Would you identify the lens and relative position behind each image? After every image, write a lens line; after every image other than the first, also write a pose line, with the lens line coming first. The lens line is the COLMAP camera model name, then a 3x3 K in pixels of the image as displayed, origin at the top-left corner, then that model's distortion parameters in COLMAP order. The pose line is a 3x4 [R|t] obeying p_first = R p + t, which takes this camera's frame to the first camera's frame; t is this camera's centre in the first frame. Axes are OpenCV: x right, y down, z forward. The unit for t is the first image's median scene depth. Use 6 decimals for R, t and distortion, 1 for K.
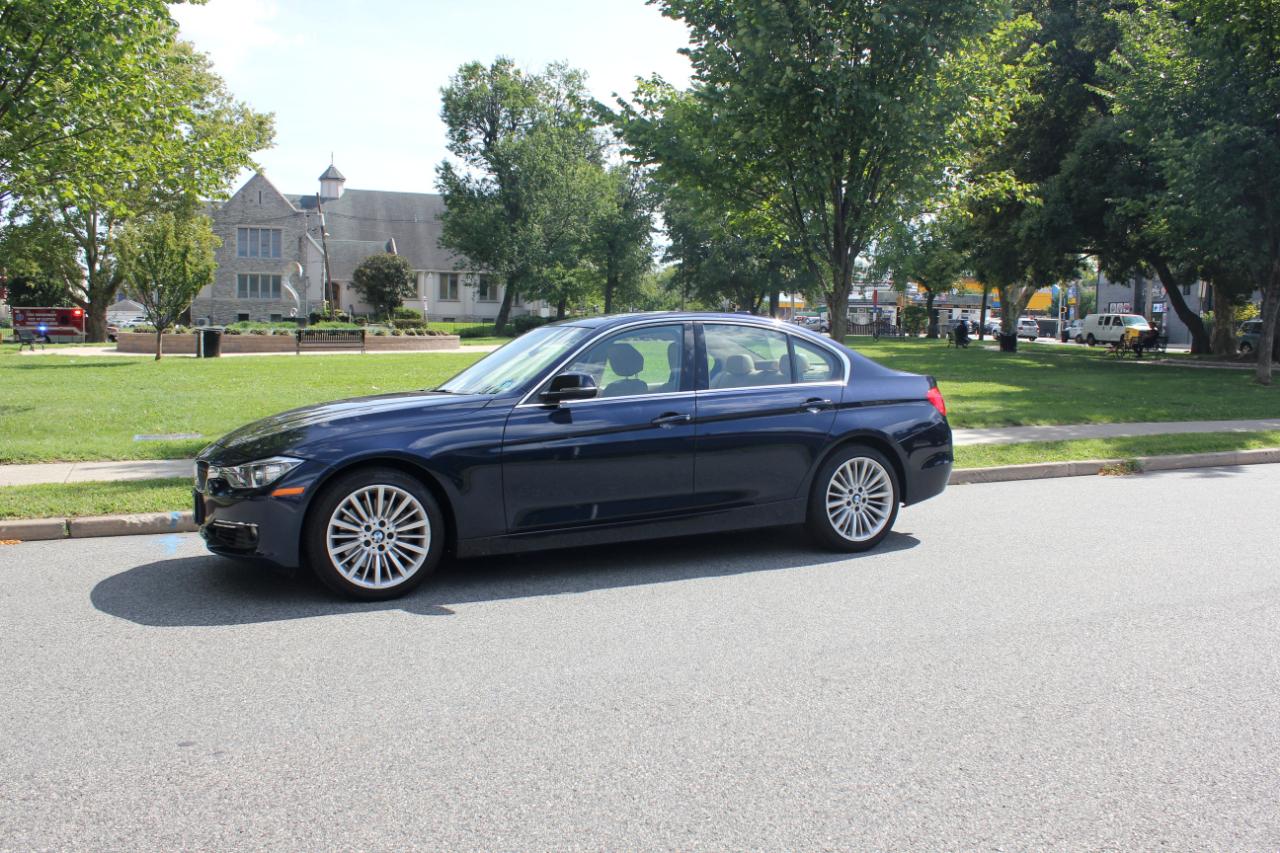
lens RADIAL K [[1084.0, 0, 640.6], [0, 1084.0, 425.4], [0, 0, 1]] dist [-0.137769, 0.106535]
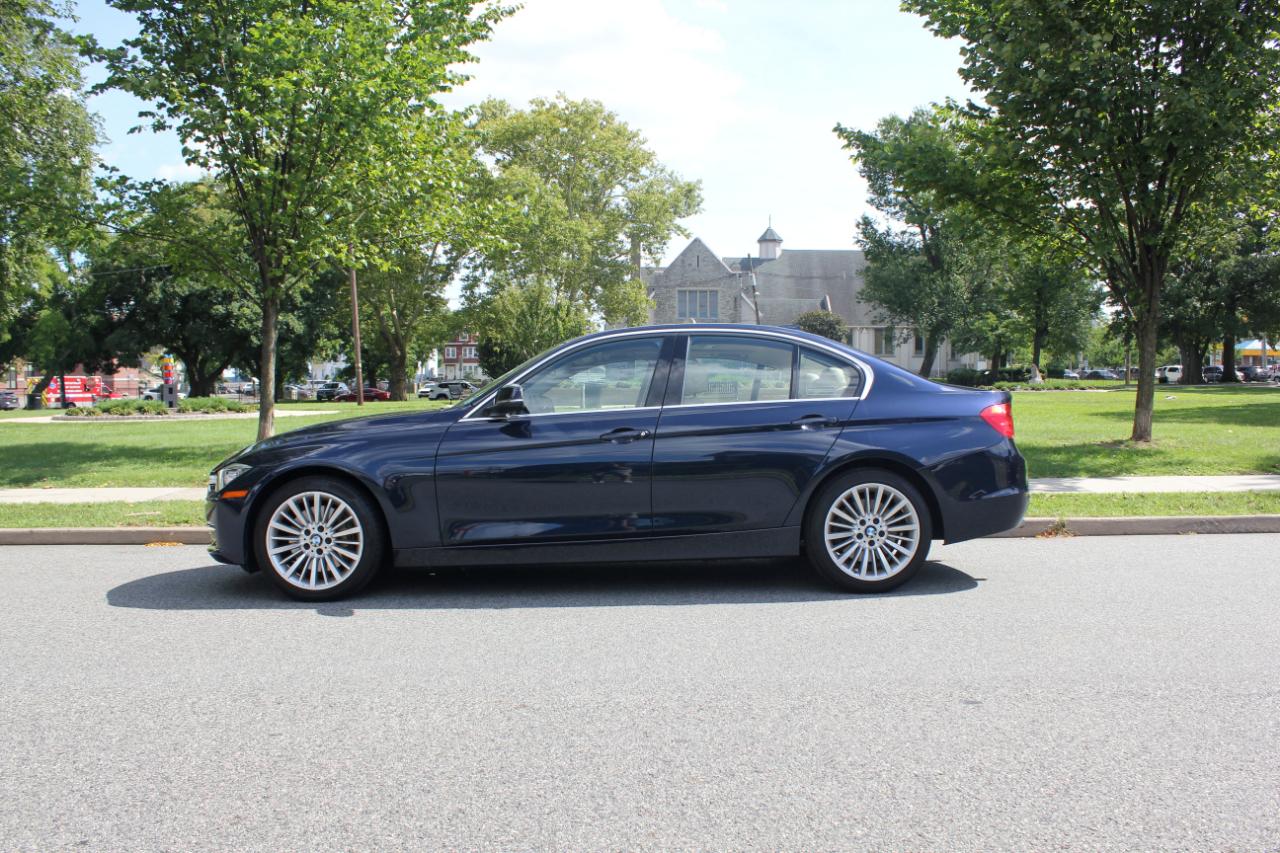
lens RADIAL K [[1072.2, 0, 639.8], [0, 1072.2, 433.0], [0, 0, 1]] dist [-0.122433, 0.054215]
pose [[0.906314, -0.002247, -0.422599, 0.401318], [-0.017625, 0.998915, -0.043110, 0.029950], [0.422237, 0.046520, 0.905291, 0.148356]]
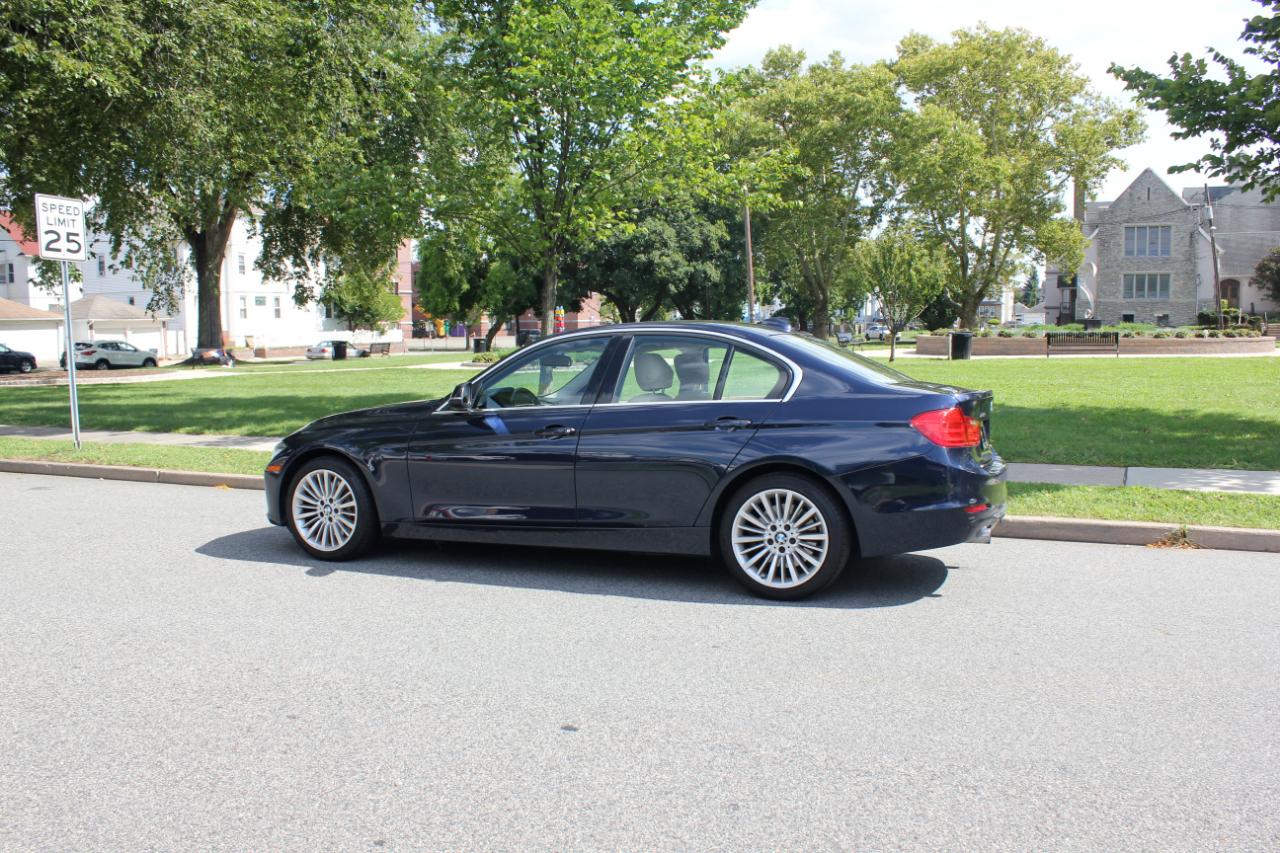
lens RADIAL K [[1072.2, 0, 639.8], [0, 1072.2, 433.0], [0, 0, 1]] dist [-0.122433, 0.054215]
pose [[0.656937, 0.051163, -0.752207, 0.770173], [-0.047510, 0.998521, 0.026424, -0.031645], [0.752447, 0.018378, 0.658397, 0.368436]]
